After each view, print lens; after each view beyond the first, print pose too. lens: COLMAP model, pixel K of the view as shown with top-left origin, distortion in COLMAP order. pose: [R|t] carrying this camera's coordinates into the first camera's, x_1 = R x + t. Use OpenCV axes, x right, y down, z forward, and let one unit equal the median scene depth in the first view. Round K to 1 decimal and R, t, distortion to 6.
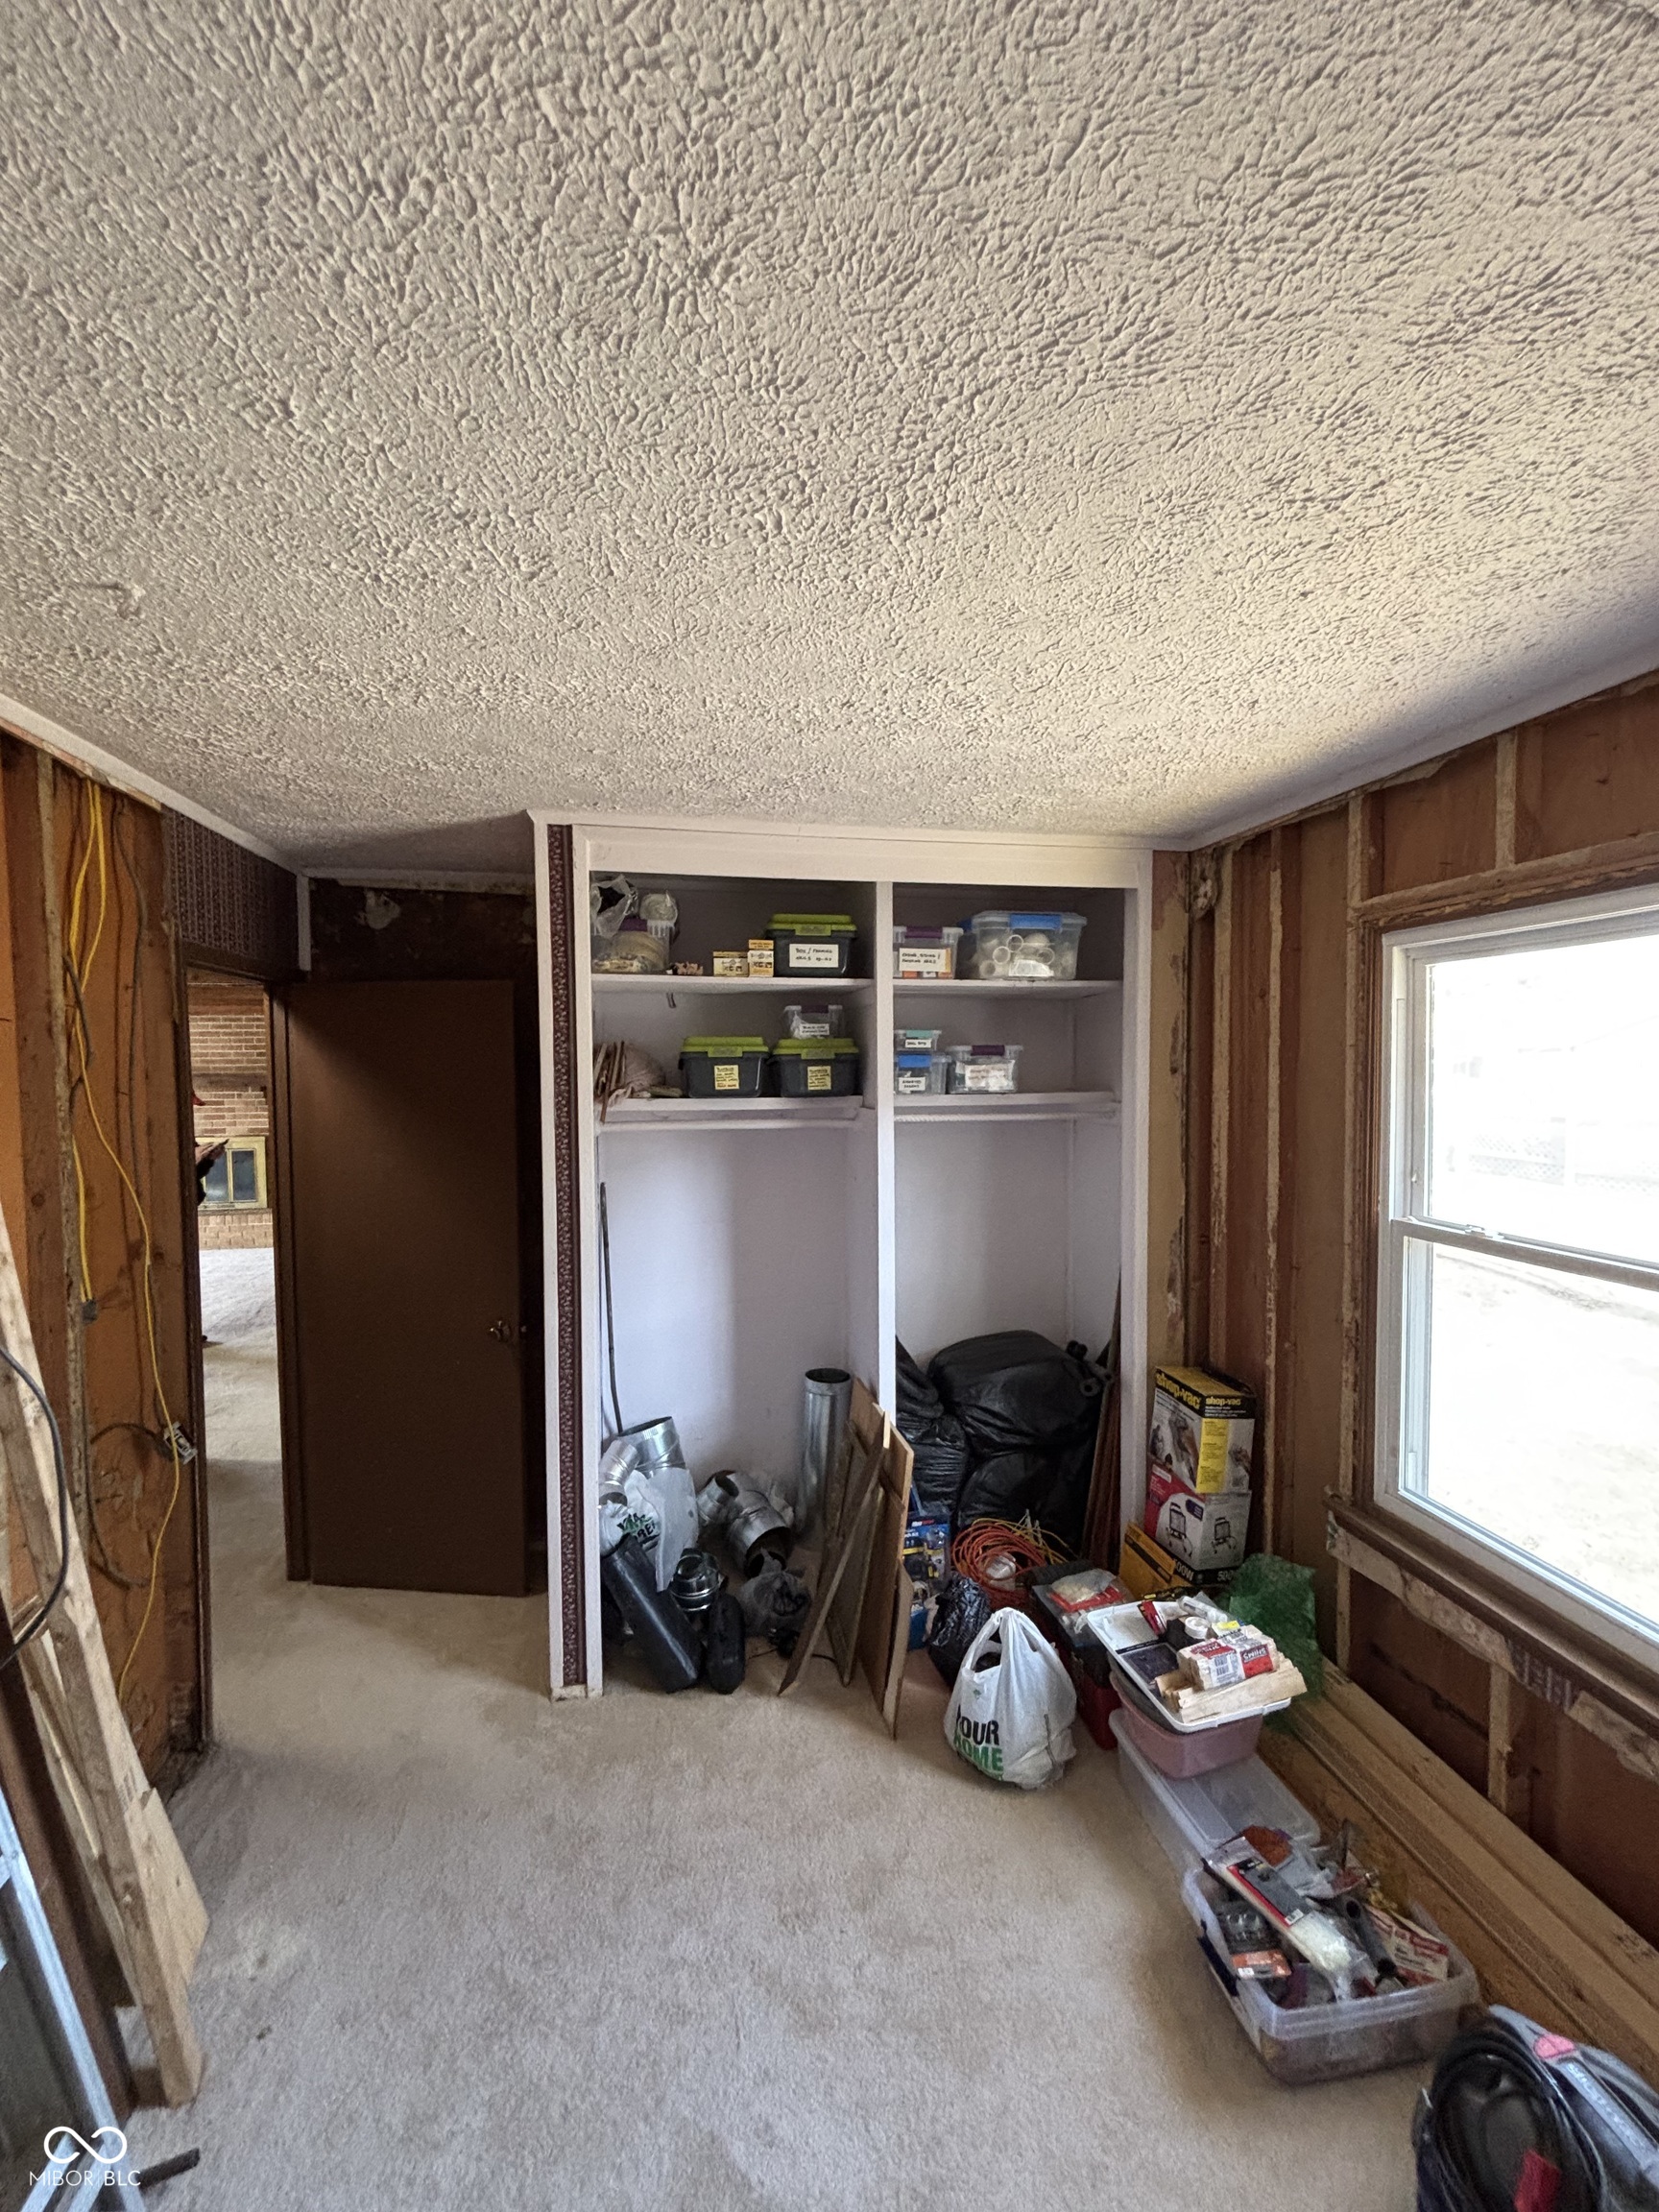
lens RADIAL K [[894.7, 0, 820.2], [0, 894.7, 1105.5], [0, 0, 1]] dist [0.000924, -0.001188]
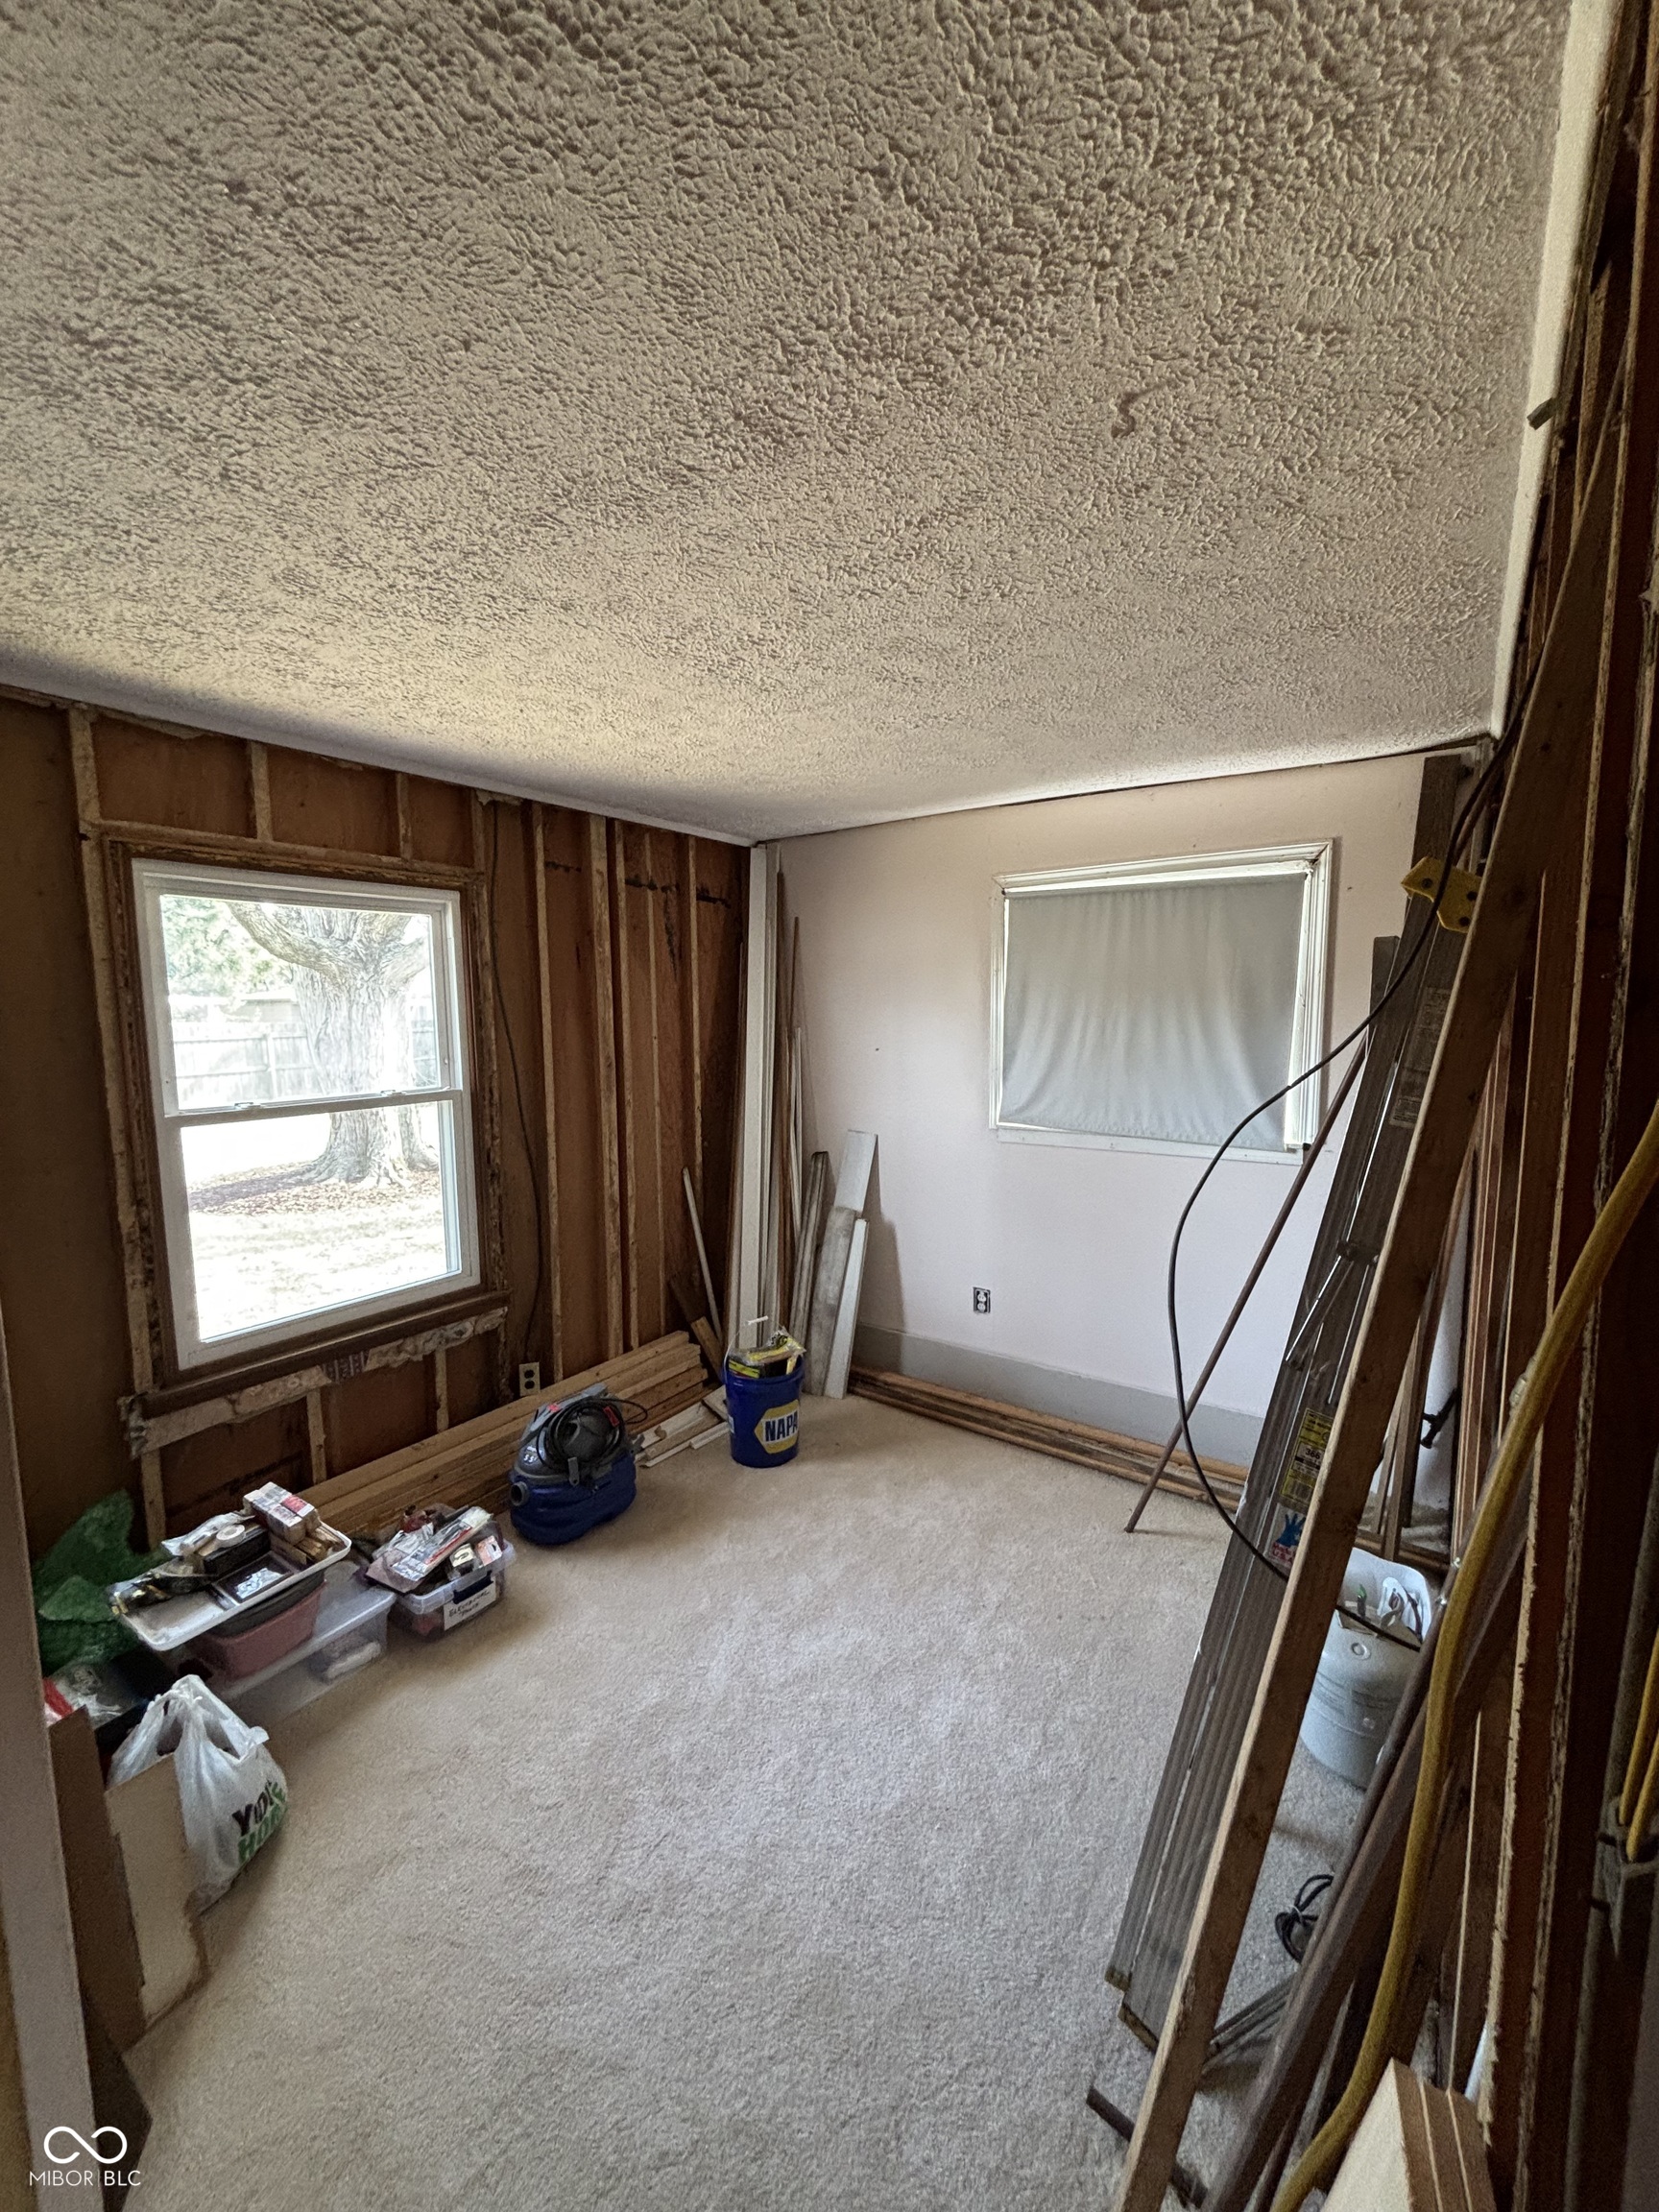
lens RADIAL K [[894.7, 0, 828.3], [0, 894.7, 1101.0], [0, 0, 1]] dist [0.000924, -0.001188]
pose [[-0.703654, -0.070779, 0.707009, -0.745542], [0.037883, 0.989874, 0.136800, -0.016387], [-0.709533, 0.123044, -0.693847, 1.184774]]
